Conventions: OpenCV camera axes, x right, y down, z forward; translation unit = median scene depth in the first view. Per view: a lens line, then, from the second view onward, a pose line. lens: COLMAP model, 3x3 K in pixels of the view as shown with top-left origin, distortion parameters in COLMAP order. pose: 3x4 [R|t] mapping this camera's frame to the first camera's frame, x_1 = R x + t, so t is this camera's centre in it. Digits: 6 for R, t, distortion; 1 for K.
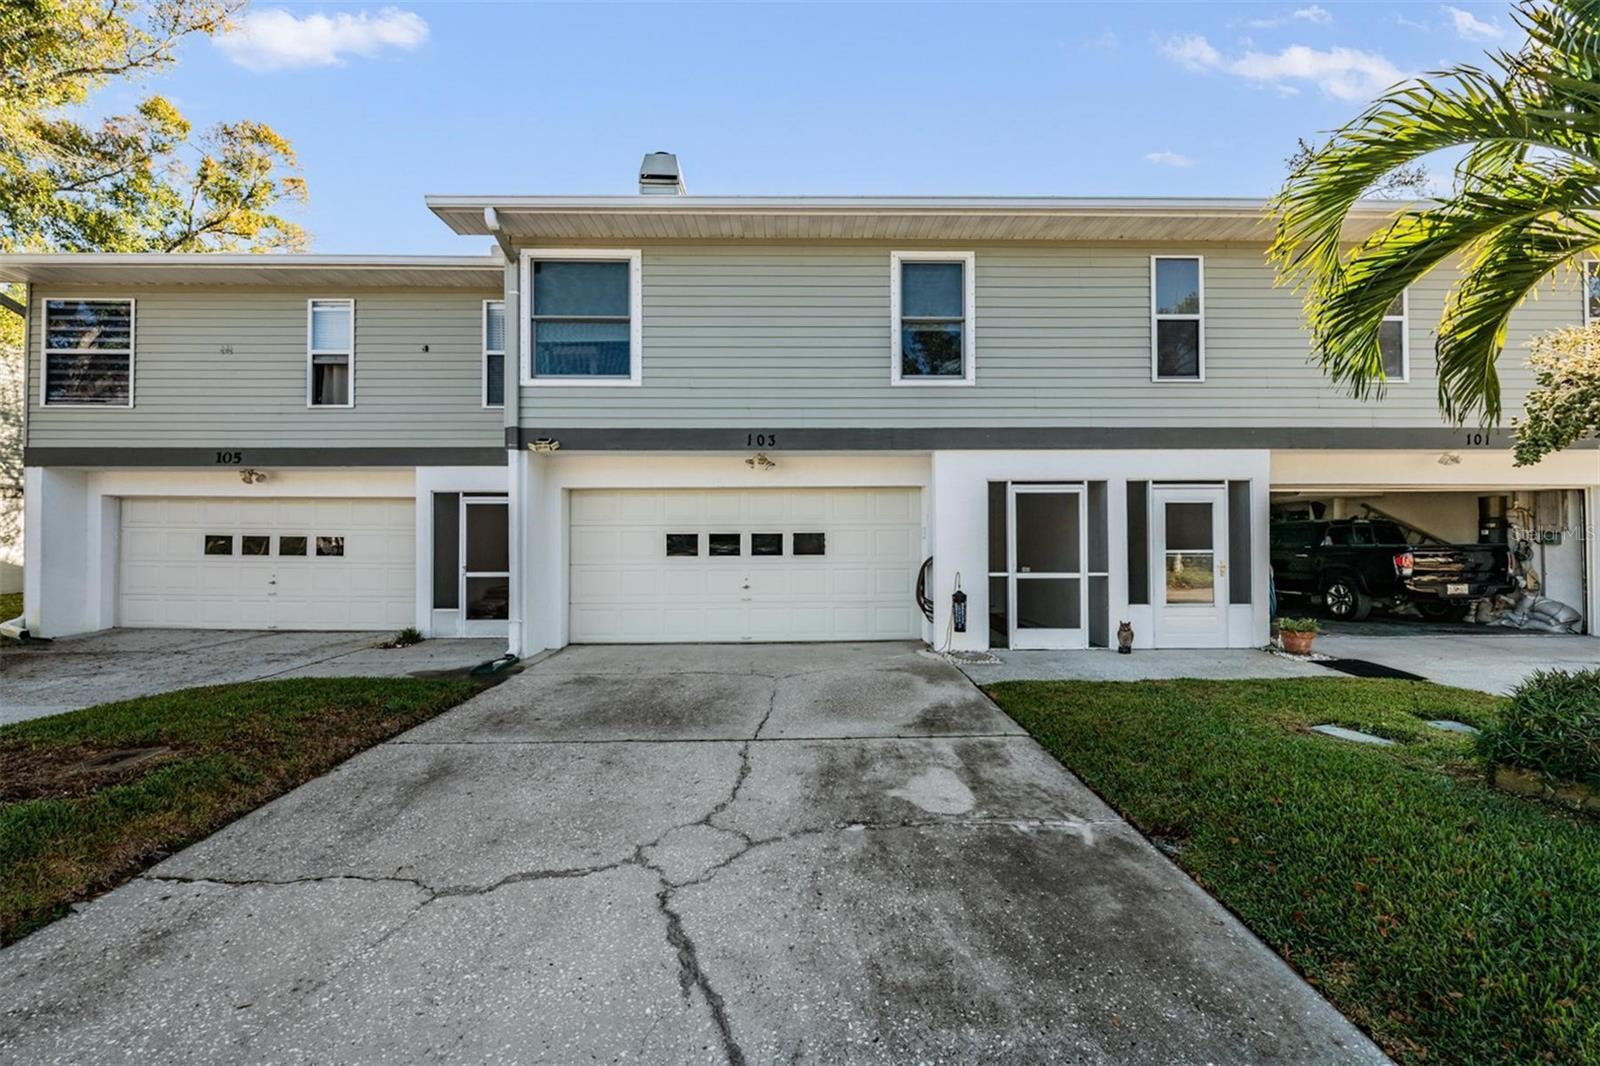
lens RADIAL K [[633.6, 0, 804.7], [0, 633.6, 532.6], [0, 0, 1]] dist [0.003791, -0.004582]
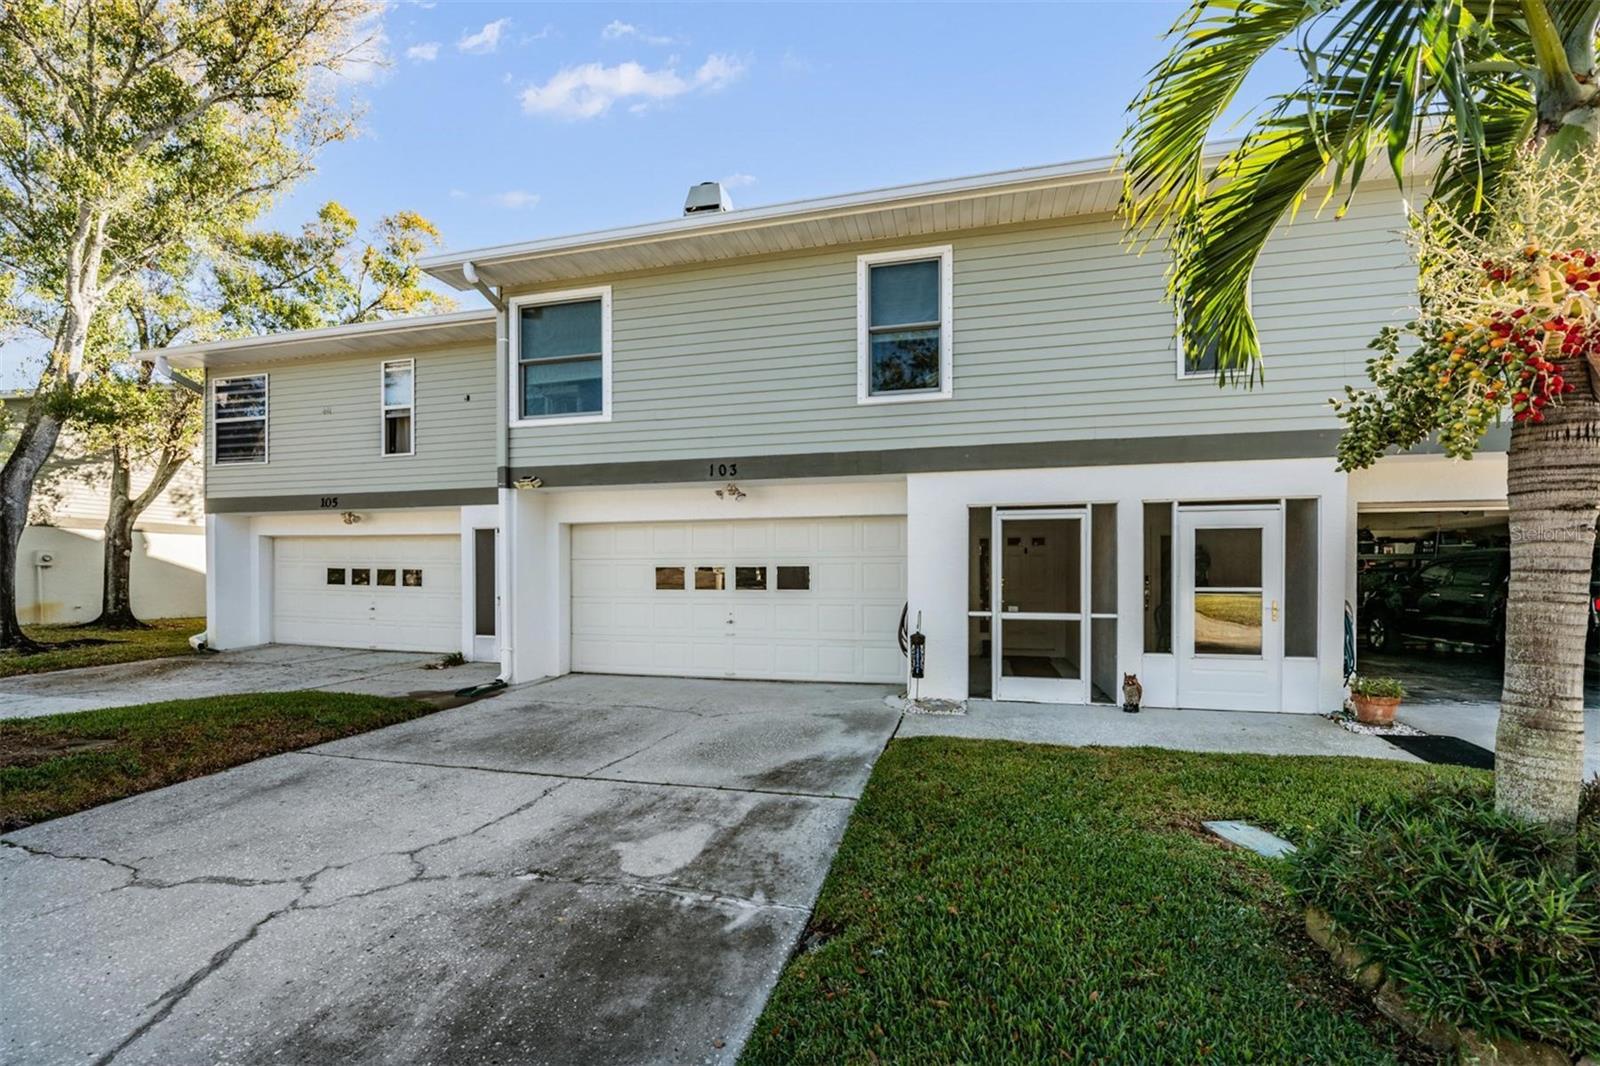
lens RADIAL K [[653.0, 0, 824.5], [0, 653.0, 577.1], [0, 0, 1]] dist [-0.005847, -0.004675]
pose [[0.965085, 0.004477, -0.261899, 0.342174], [0.000716, 0.999805, 0.019731, -0.002697], [0.261936, -0.019230, 0.964894, 0.079373]]
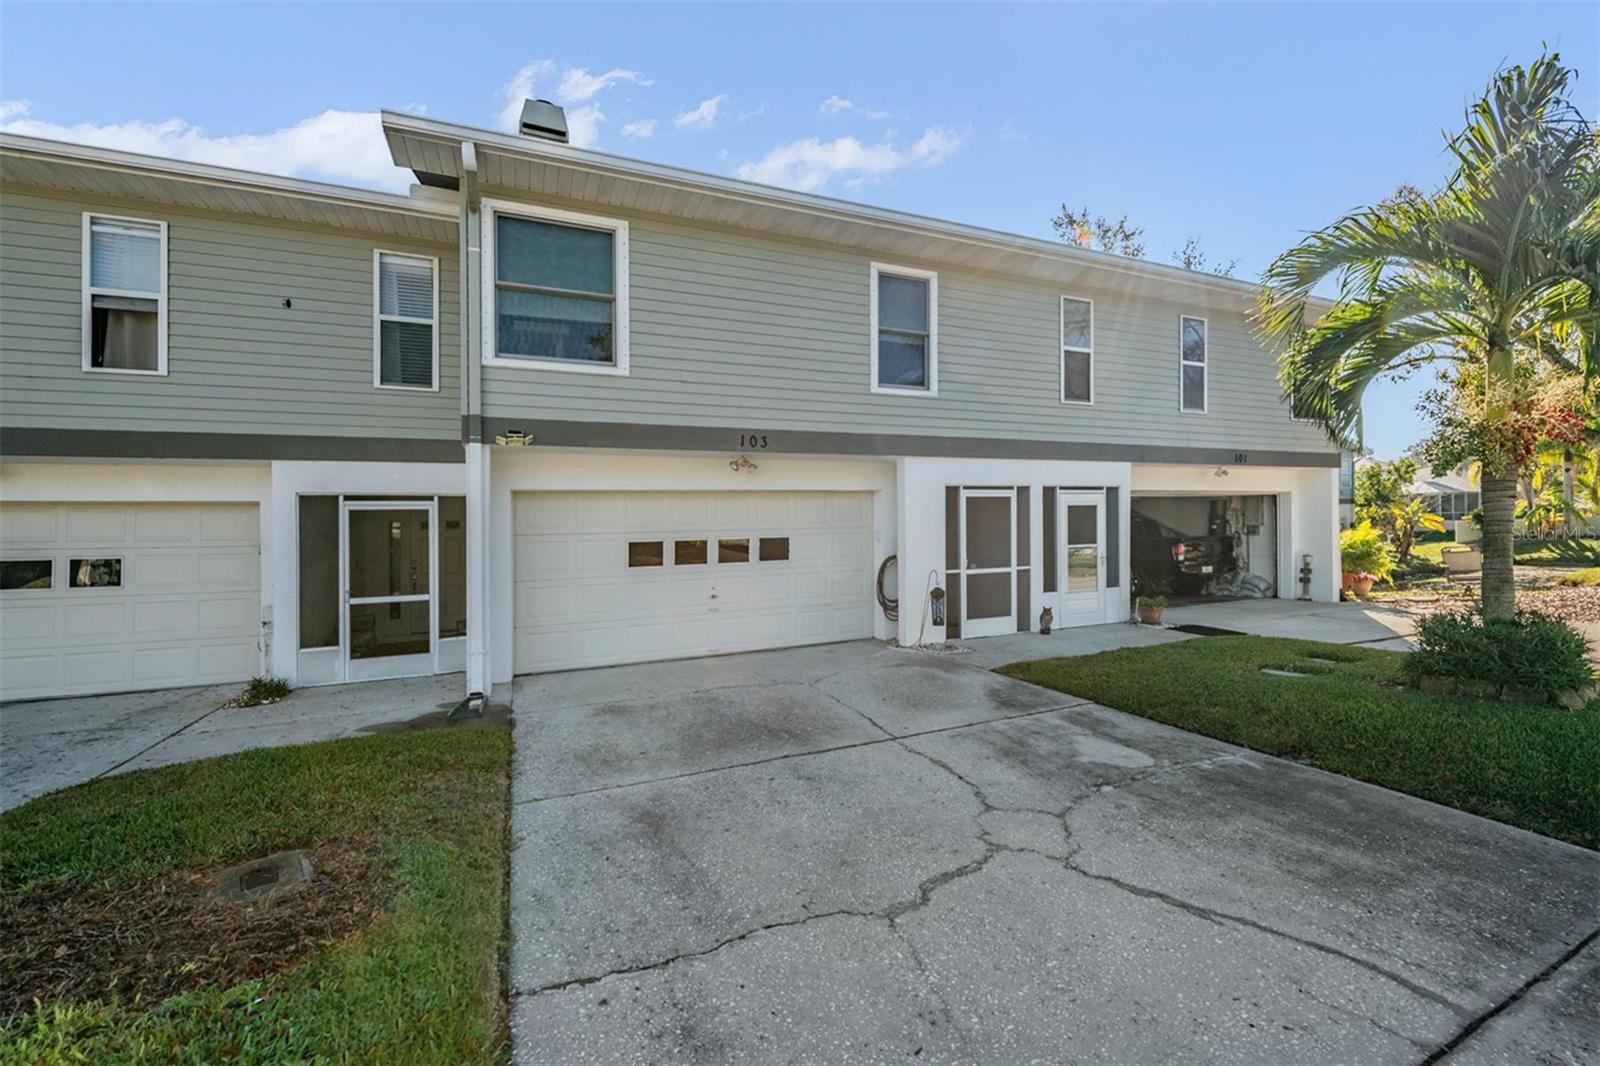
lens RADIAL K [[660.6, 0, 790.7], [0, 660.6, 549.4], [0, 0, 1]] dist [0.003700, -0.004352]
pose [[0.924501, -0.028694, 0.380098, -0.394223], [0.023274, 0.999551, 0.018848, -0.000186], [-0.380468, -0.008579, 0.924754, 0.053223]]
